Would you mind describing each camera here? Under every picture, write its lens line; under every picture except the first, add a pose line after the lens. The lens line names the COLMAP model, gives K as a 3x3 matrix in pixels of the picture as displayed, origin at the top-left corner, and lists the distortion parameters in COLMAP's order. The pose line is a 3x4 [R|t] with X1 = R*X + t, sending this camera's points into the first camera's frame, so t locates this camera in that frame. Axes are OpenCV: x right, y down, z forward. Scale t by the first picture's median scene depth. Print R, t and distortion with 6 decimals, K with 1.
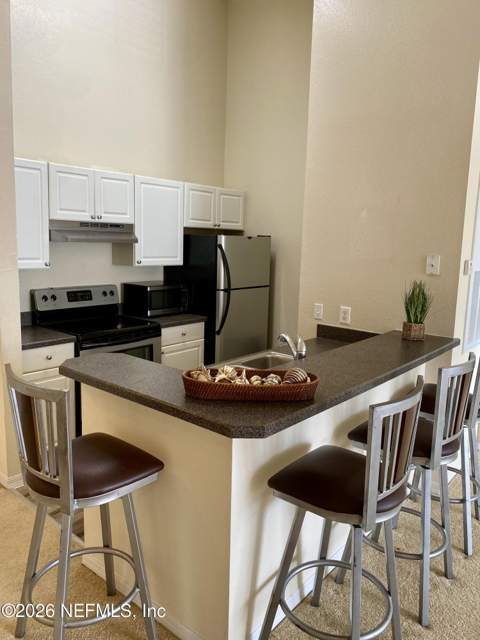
lens RADIAL K [[487.6, 0, 245.8], [0, 487.6, 311.5], [0, 0, 1]] dist [0.019045, -0.014509]
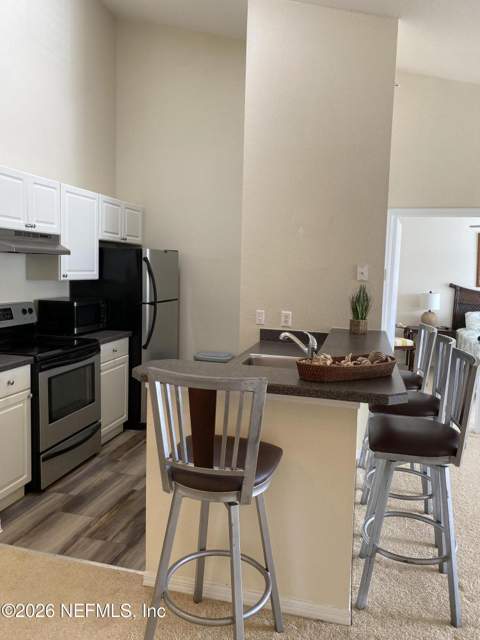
lens RADIAL K [[487.6, 0, 249.1], [0, 487.6, 304.4], [0, 0, 1]] dist [0.019045, -0.014509]
pose [[0.898600, -0.036932, 0.437212, -0.311941], [0.062343, 0.997088, -0.043909, 0.015512], [-0.434318, 0.066714, 0.898286, 0.018547]]
